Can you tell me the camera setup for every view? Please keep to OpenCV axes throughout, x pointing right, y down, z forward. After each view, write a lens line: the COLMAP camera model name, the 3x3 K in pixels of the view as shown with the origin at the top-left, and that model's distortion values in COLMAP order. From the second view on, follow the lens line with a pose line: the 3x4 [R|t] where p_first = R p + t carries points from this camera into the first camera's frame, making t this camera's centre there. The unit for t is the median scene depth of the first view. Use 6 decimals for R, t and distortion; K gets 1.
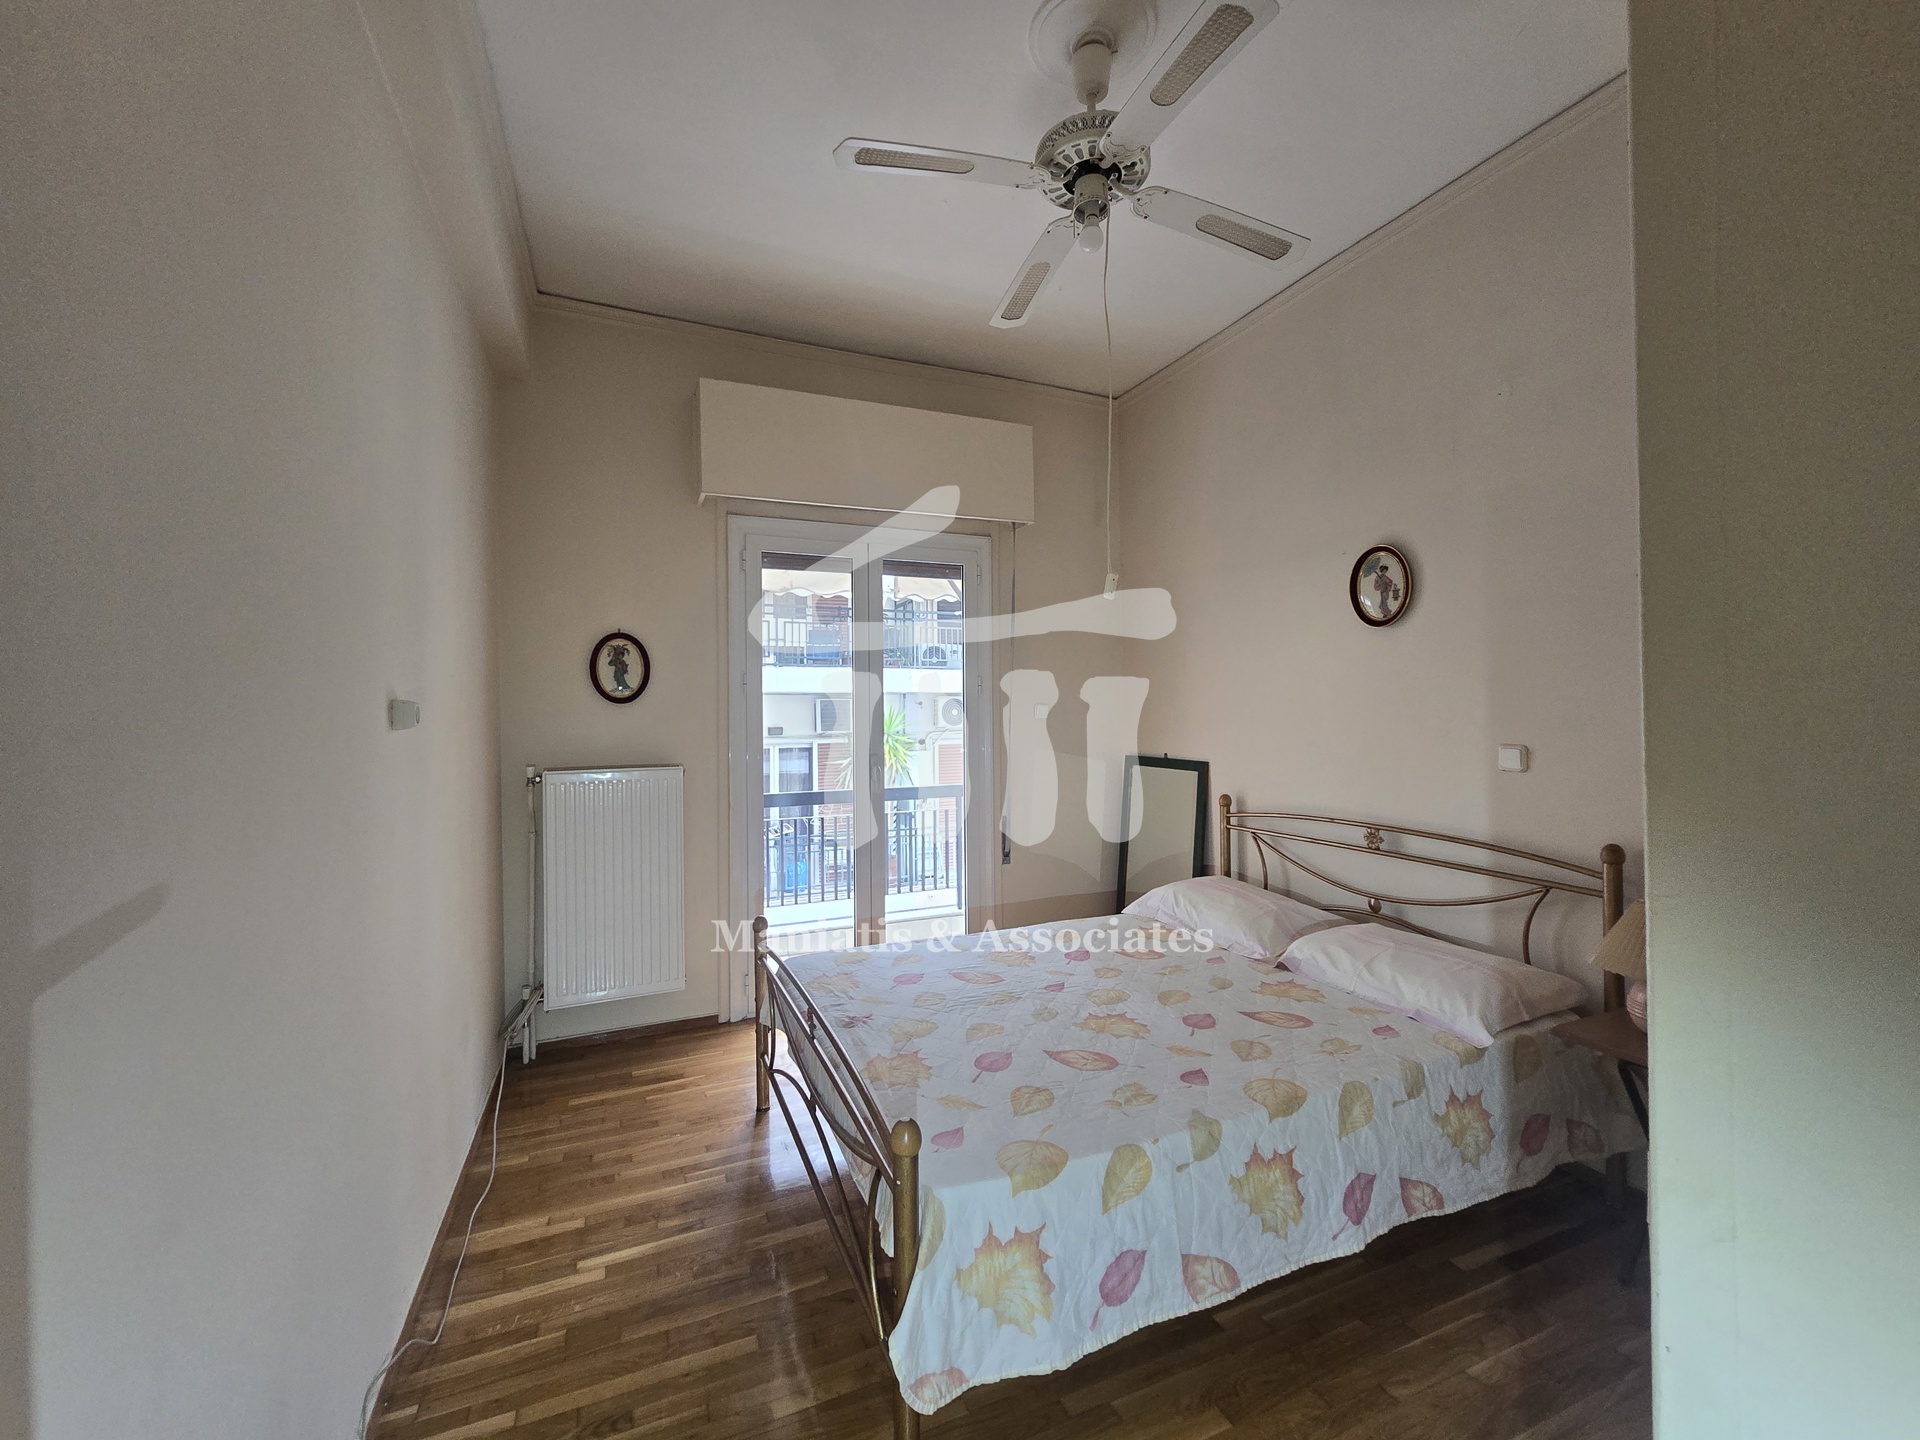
lens RADIAL K [[783.6, 0, 961.0], [0, 783.6, 713.7], [0, 0, 1]] dist [-0.004428, 0.002251]
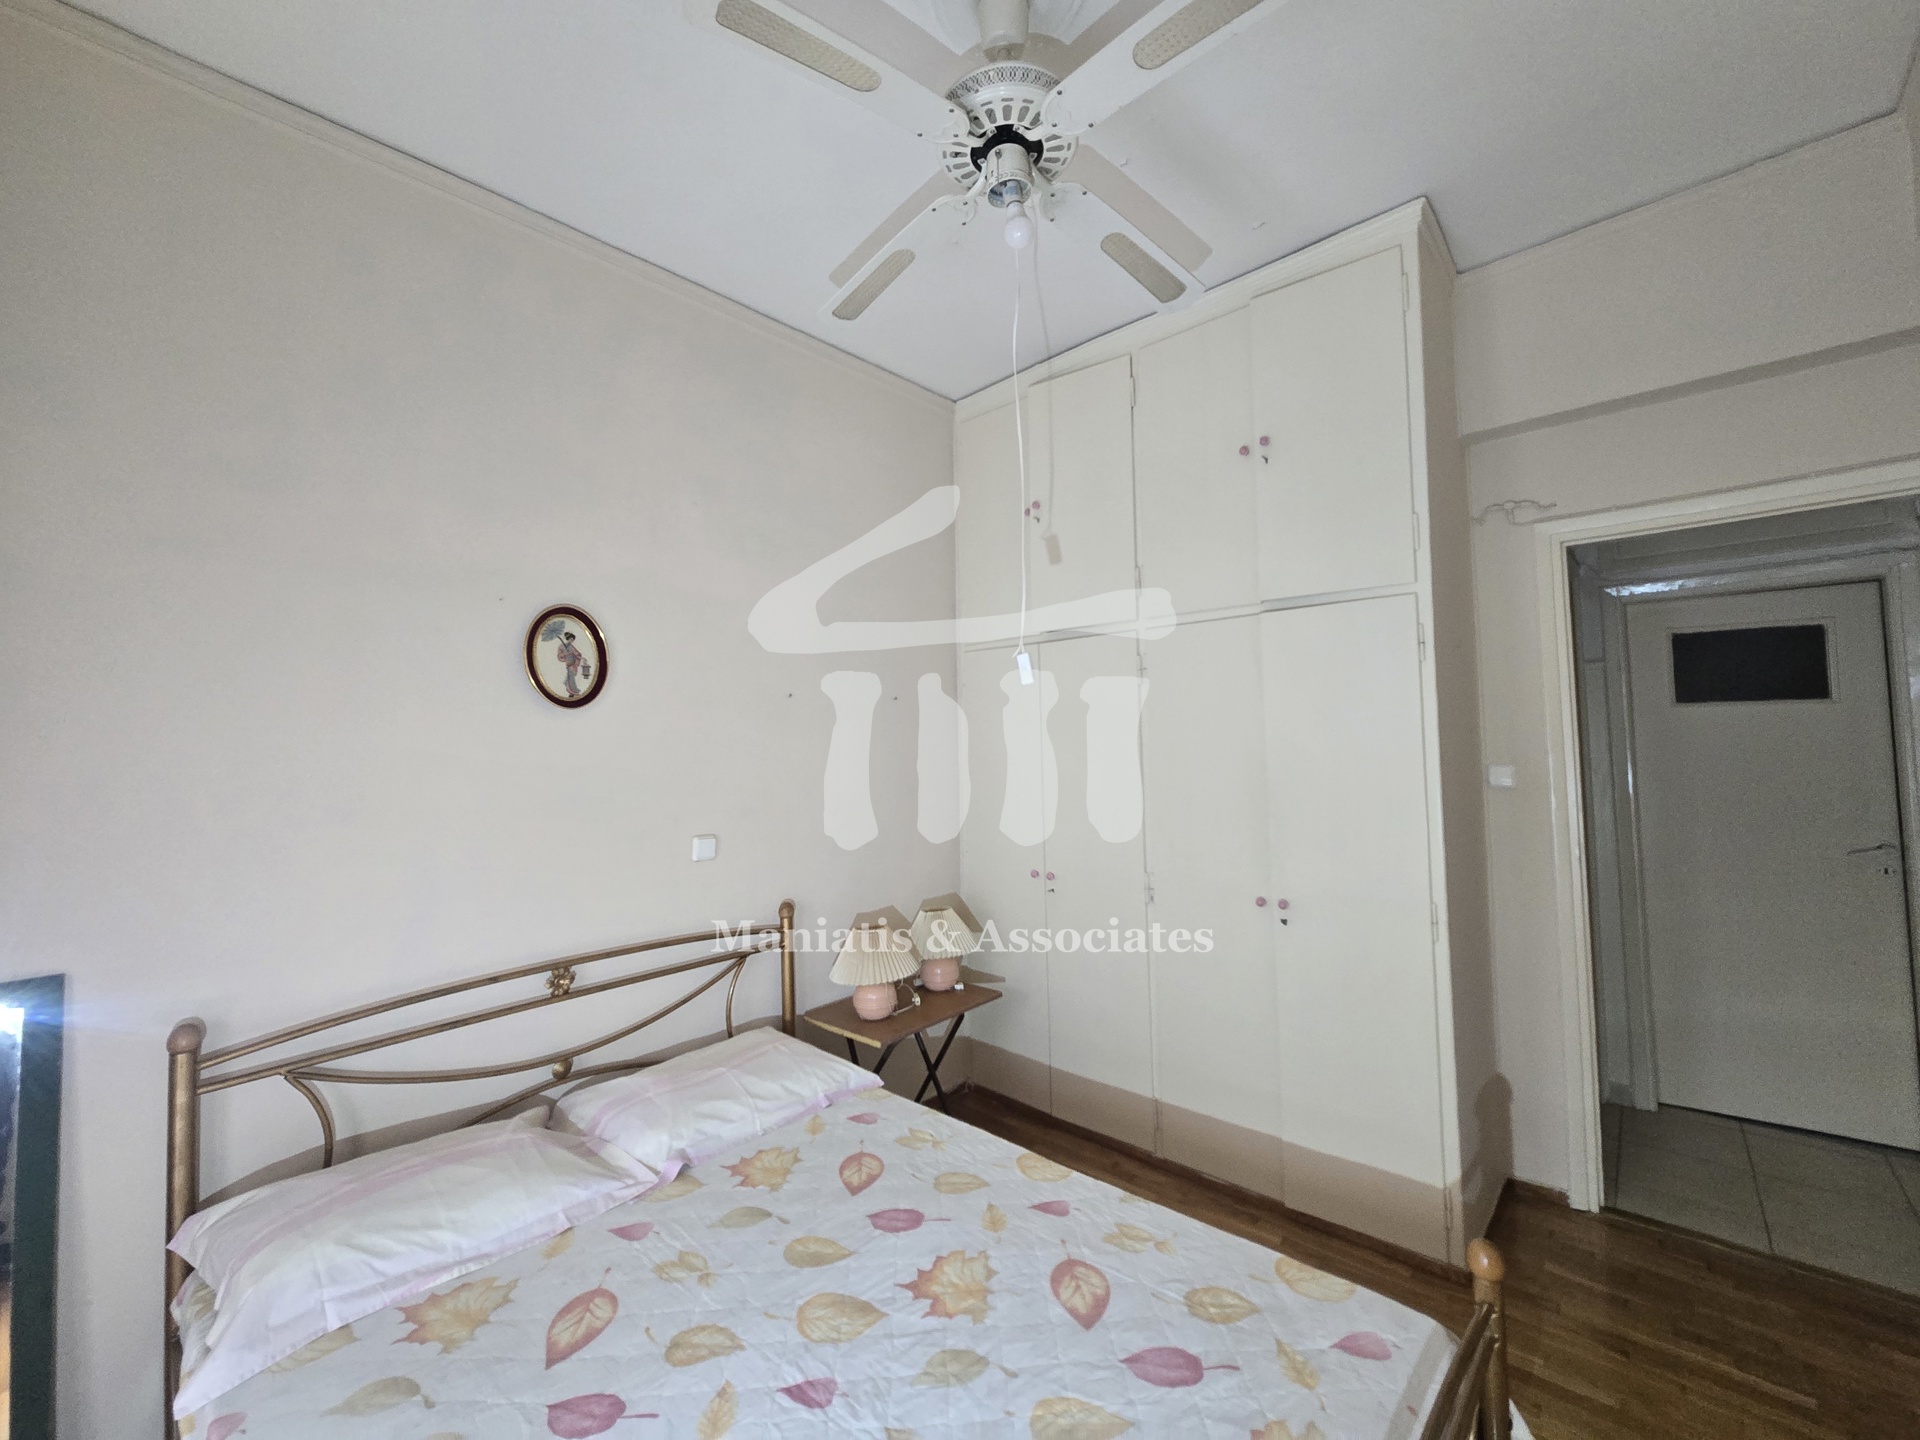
lens RADIAL K [[783.6, 0, 956.3], [0, 783.6, 711.6], [0, 0, 1]] dist [-0.004428, 0.002251]
pose [[-0.406917, 0.051513, 0.912011, -0.406385], [0.031156, 0.998610, -0.042503, -0.070801], [-0.912933, 0.011119, -0.407957, 1.113234]]
